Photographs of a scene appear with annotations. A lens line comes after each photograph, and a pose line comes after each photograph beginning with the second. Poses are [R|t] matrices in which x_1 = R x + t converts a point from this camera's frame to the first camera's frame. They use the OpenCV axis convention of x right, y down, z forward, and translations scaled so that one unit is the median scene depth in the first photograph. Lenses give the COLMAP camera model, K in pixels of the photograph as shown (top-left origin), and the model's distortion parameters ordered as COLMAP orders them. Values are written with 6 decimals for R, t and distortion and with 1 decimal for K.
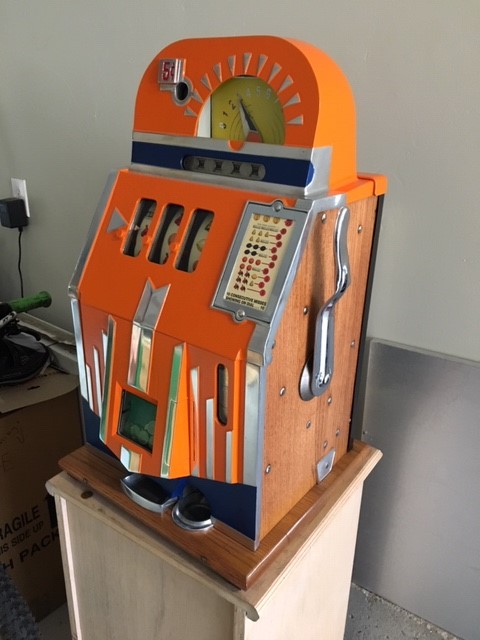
lens RADIAL K [[550.1, 0, 240.0], [0, 550.1, 320.0], [0, 0, 1]] dist [0.014127, 0.009871]
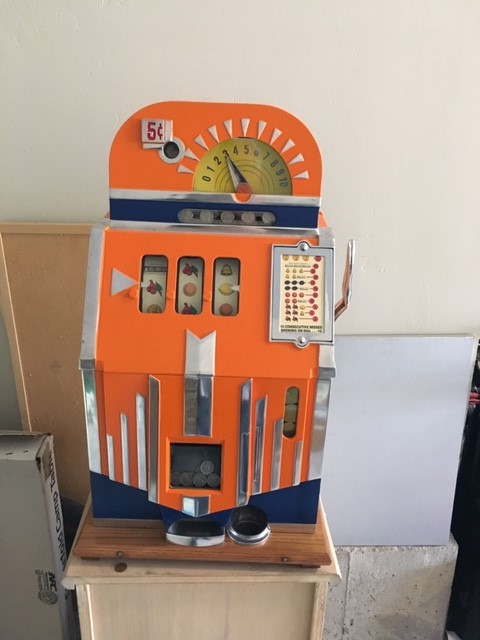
lens RADIAL K [[539.7, 0, 240.0], [0, 539.7, 320.0], [0, 0, 1]] dist [-0.010013, 0.000453]
pose [[0.794389, -0.215963, 0.567721, -0.730227], [0.217317, 0.973842, 0.066370, -0.154856], [-0.567204, 0.070652, 0.820542, 0.118565]]
